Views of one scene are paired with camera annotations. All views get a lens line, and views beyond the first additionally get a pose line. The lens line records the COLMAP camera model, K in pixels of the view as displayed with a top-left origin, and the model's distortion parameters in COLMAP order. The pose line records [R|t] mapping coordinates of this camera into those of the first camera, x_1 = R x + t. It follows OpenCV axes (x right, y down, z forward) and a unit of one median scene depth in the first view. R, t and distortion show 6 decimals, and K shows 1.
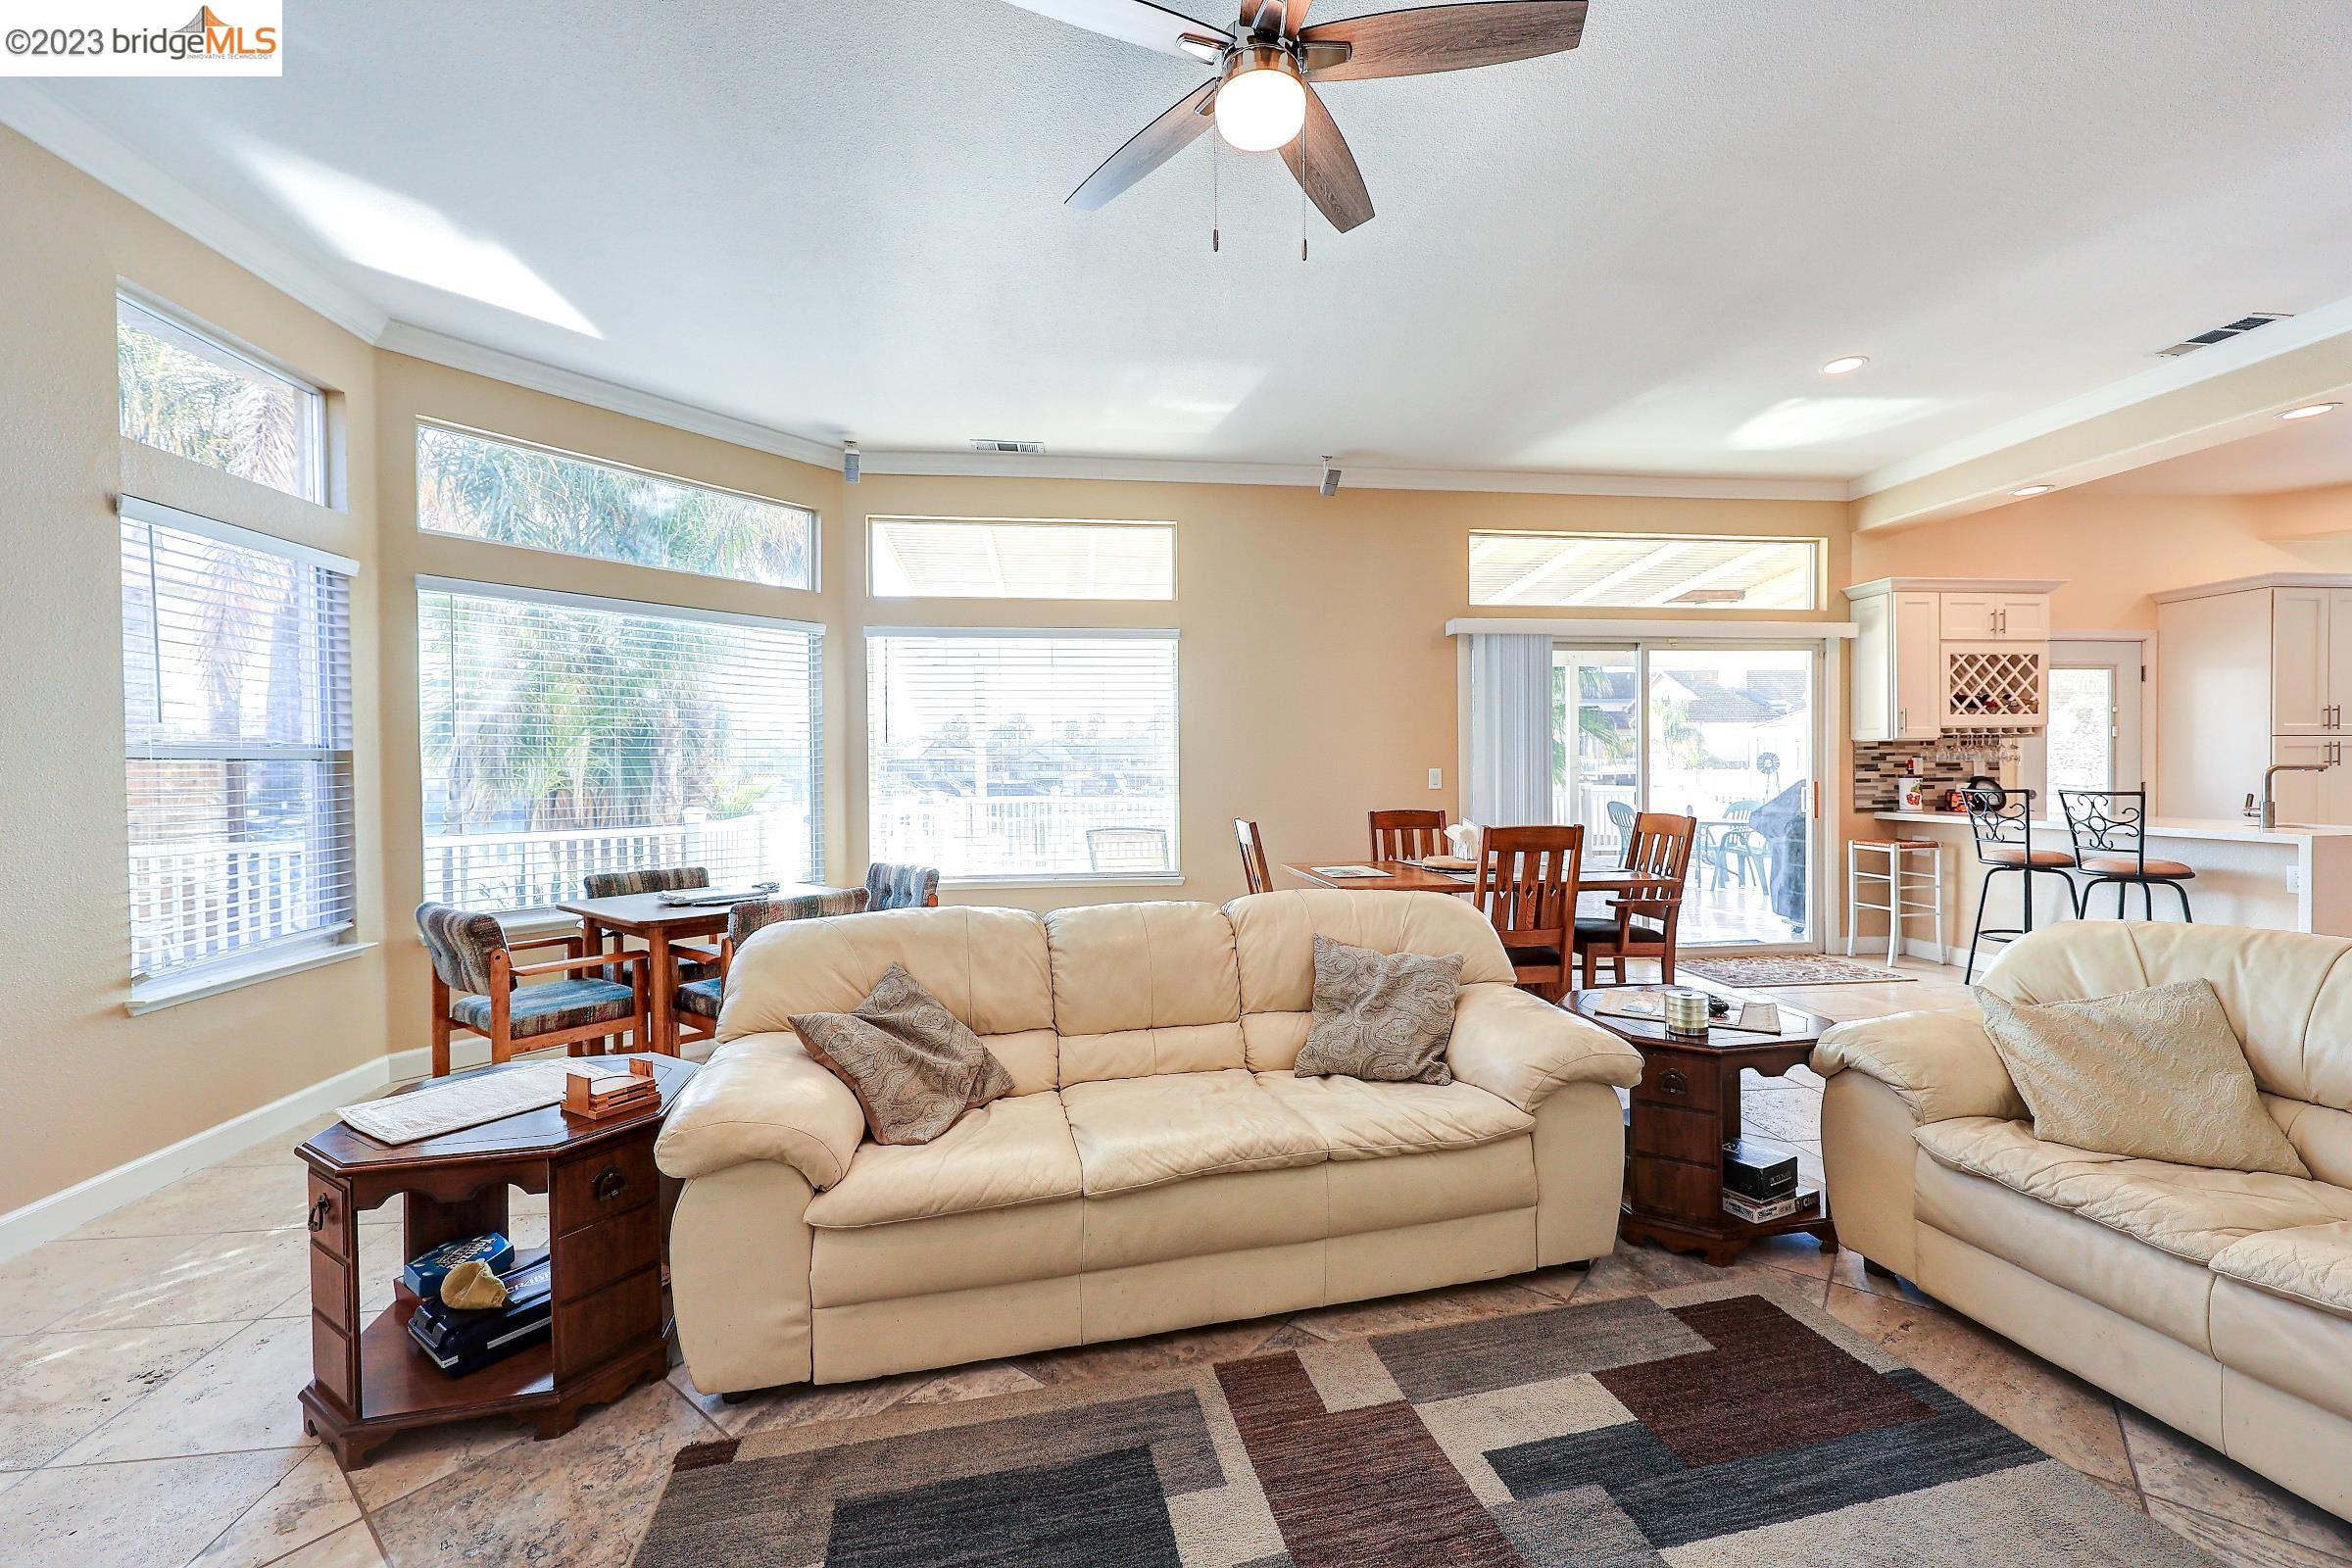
lens RADIAL K [[938.9, 0, 1181.6], [0, 938.9, 780.4], [0, 0, 1]] dist [-0.000229, -0.000080]
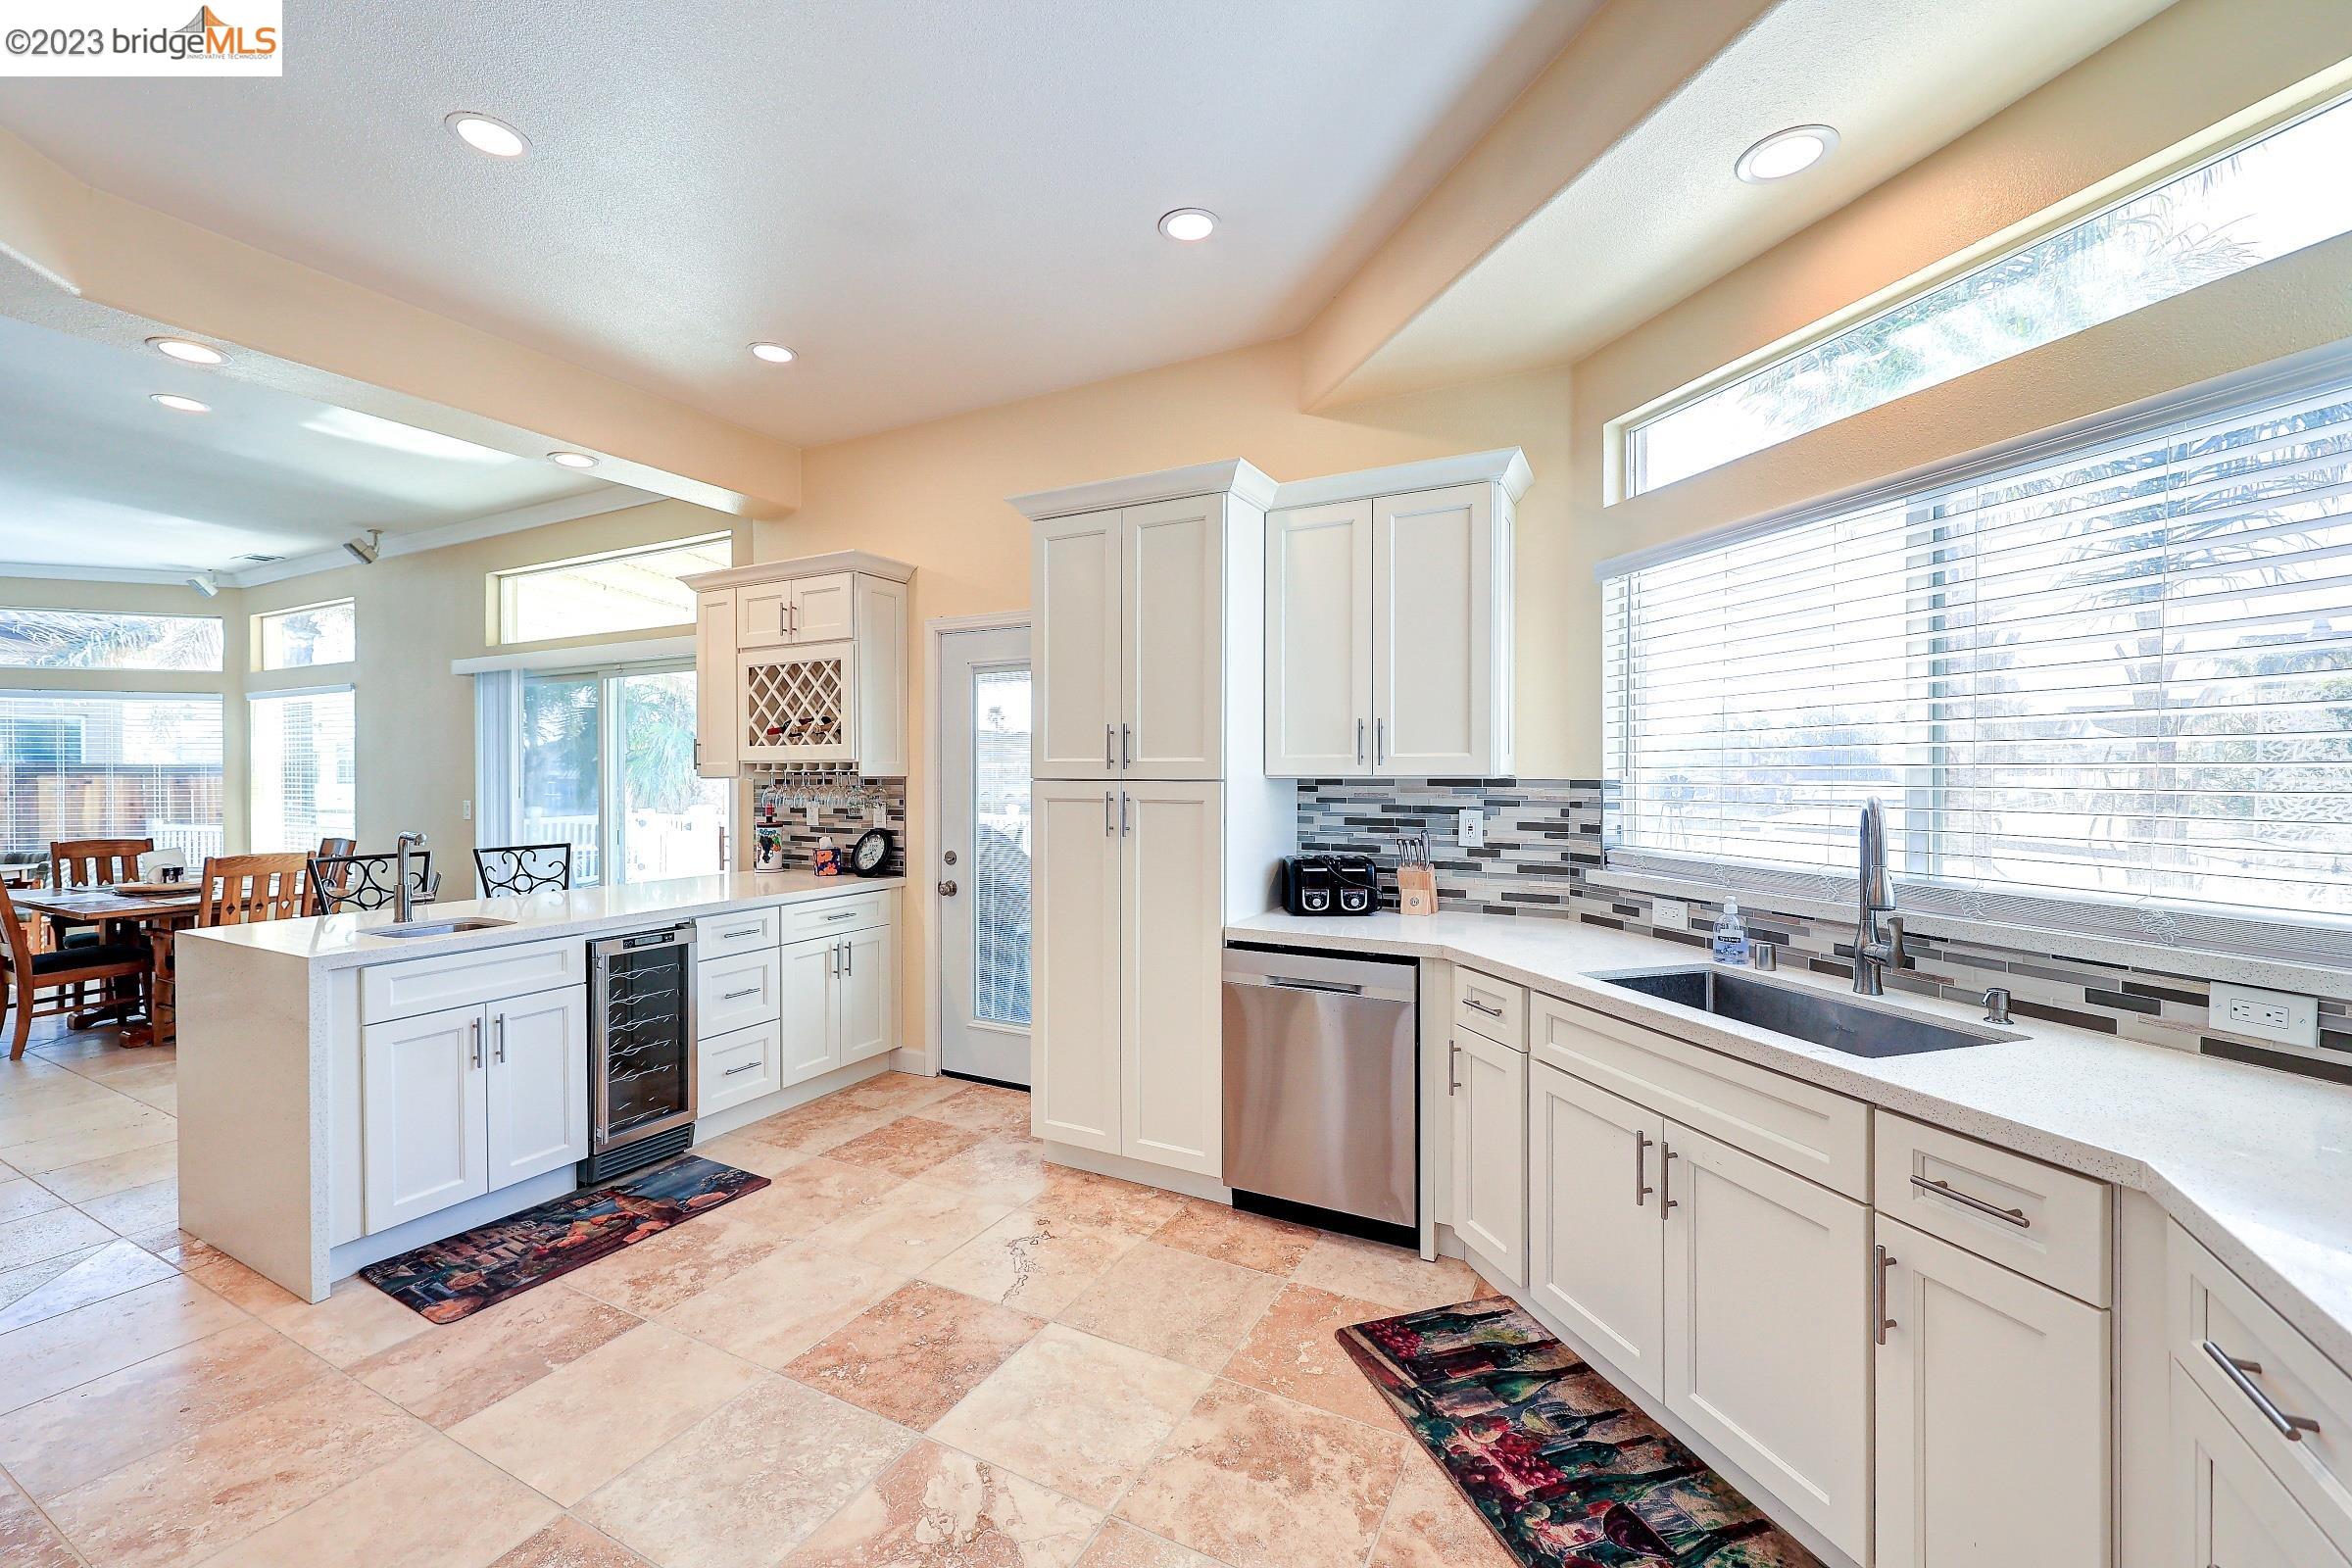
lens RADIAL K [[929.8, 0, 1193.4], [0, 929.8, 783.1], [0, 0, 1]] dist [-0.008523, -0.000182]
pose [[0.834516, 0.014459, -0.550794, 1.530602], [-0.013607, 0.999892, 0.005631, -0.049115], [0.550816, 0.002795, 0.834622, 0.568790]]
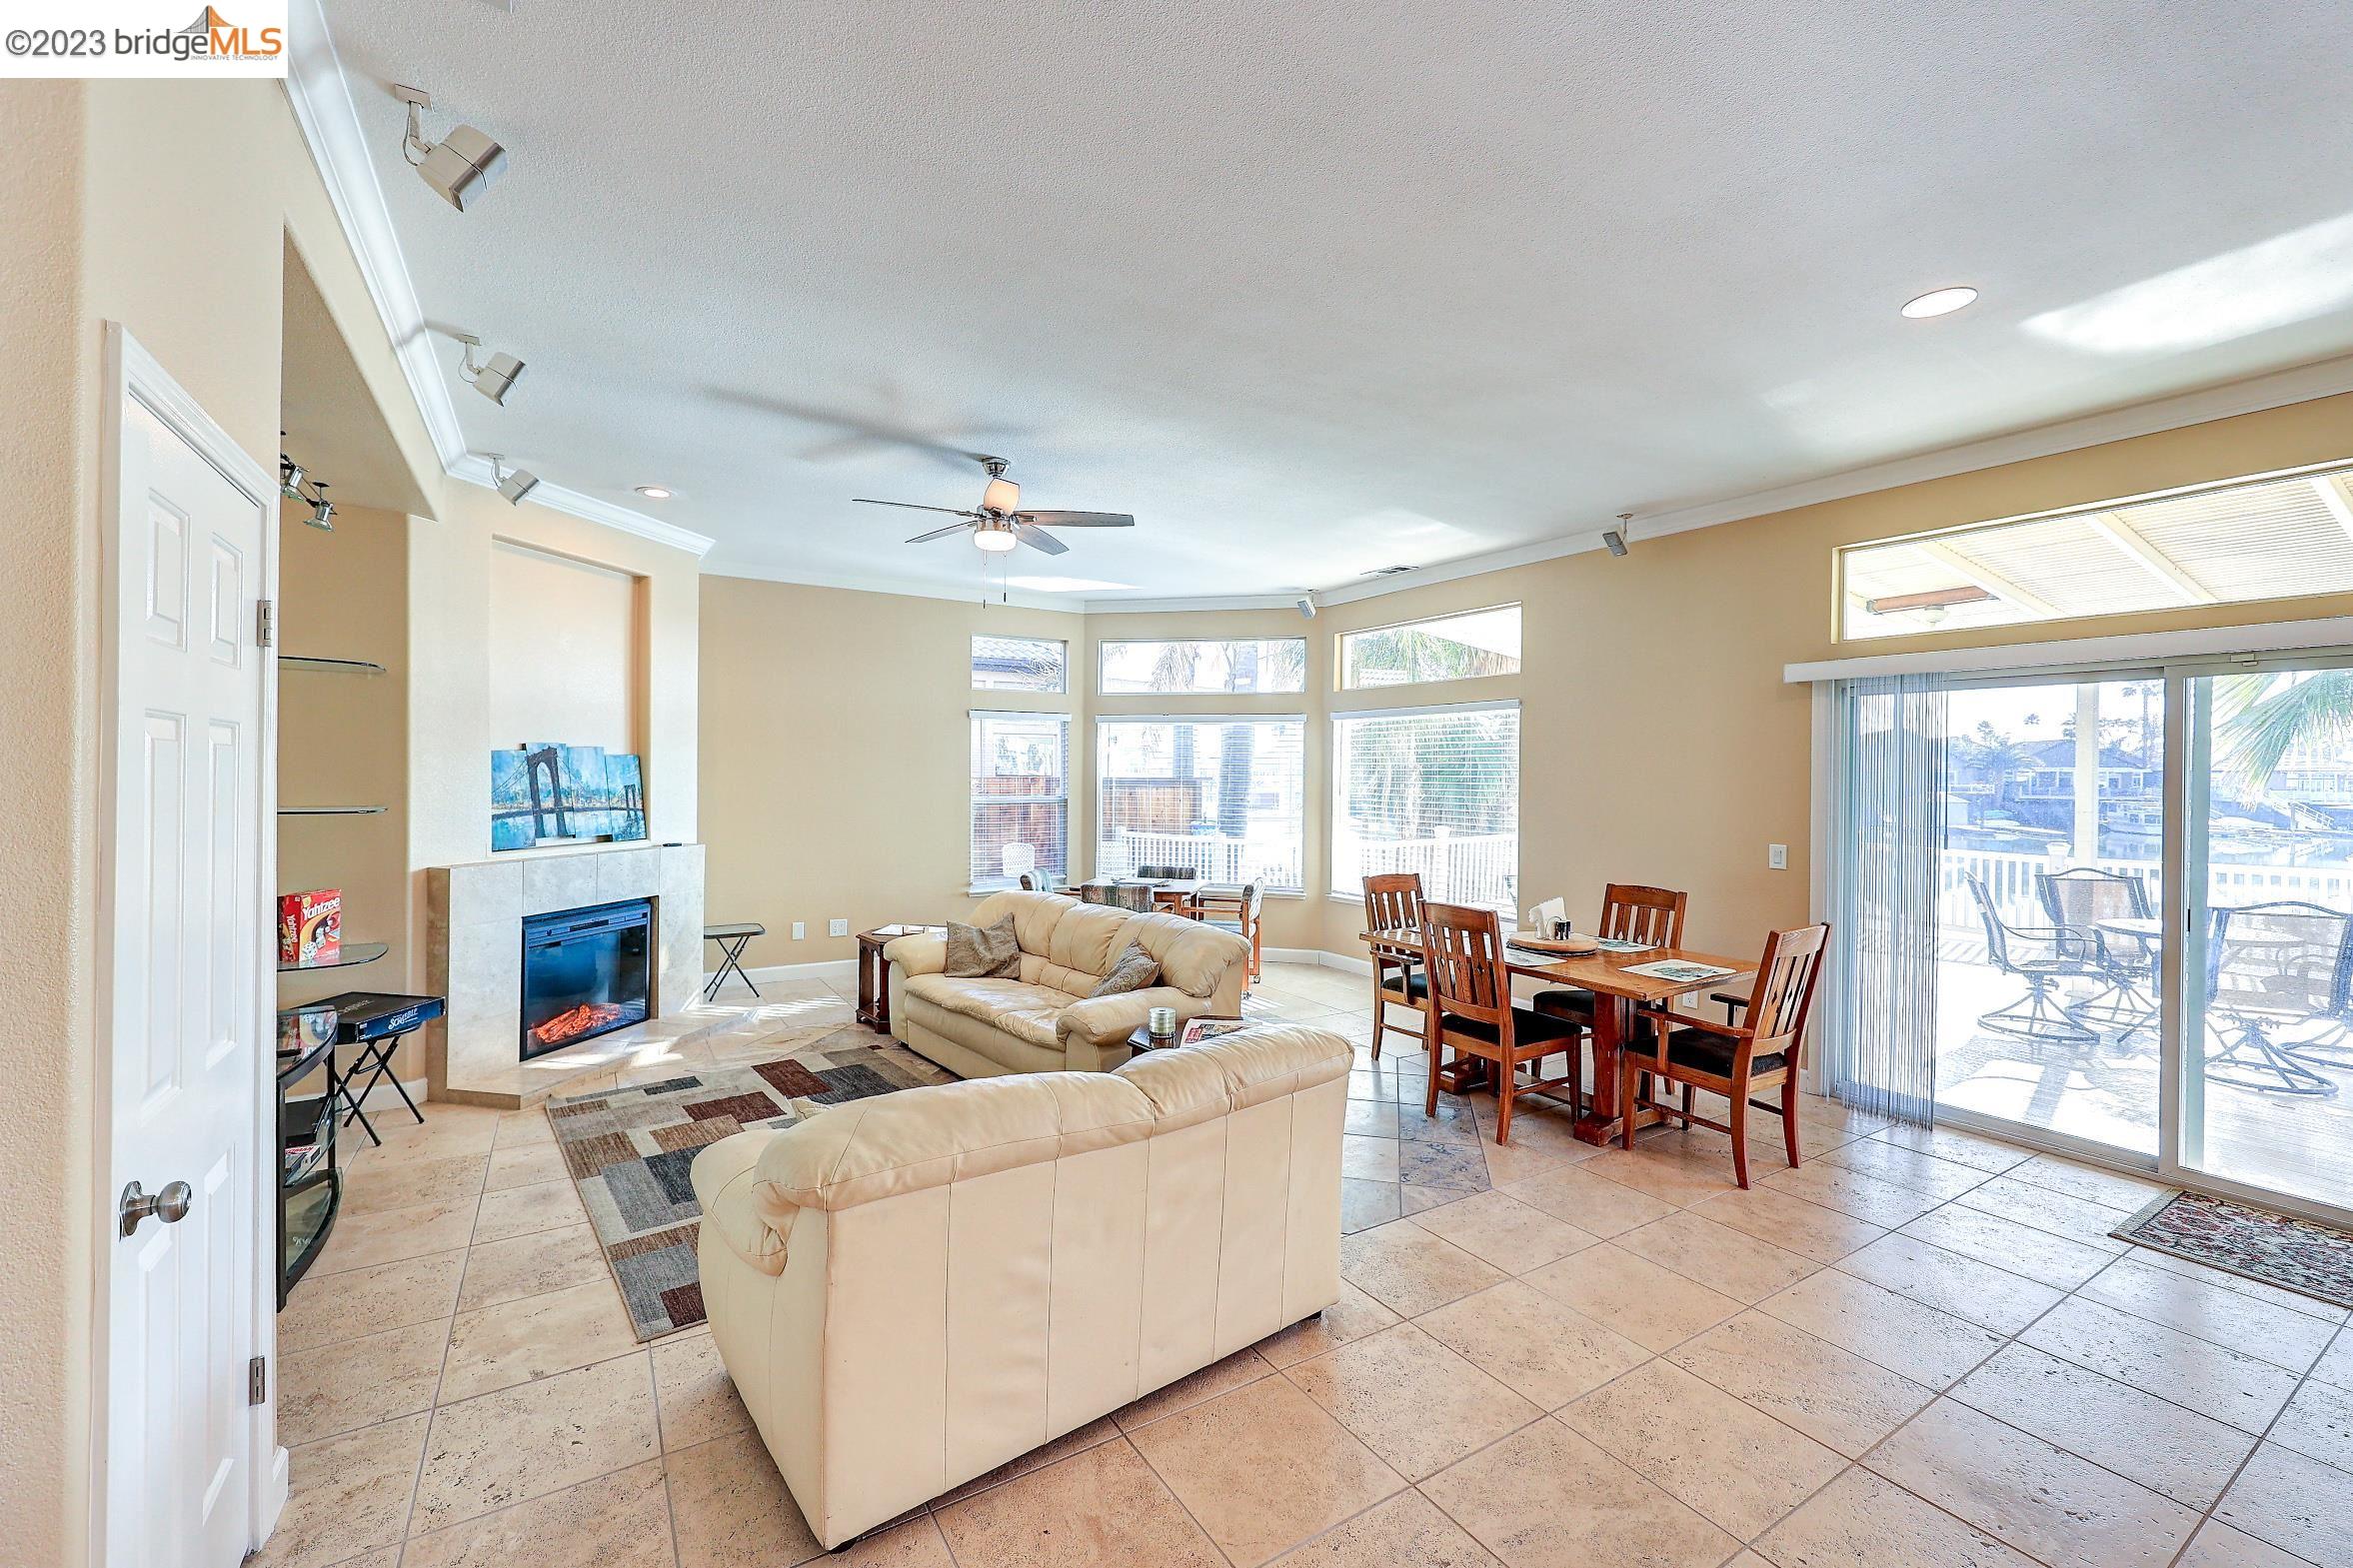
lens RADIAL K [[954.9, 0, 1161.4], [0, 954.9, 779.6], [0, 0, 1]] dist [-0.002623, -0.000380]
pose [[0.421182, 0.018042, -0.906797, 0.797214], [-0.024539, 0.999663, 0.008492, -0.063520], [0.906644, 0.018675, 0.421483, 0.147671]]
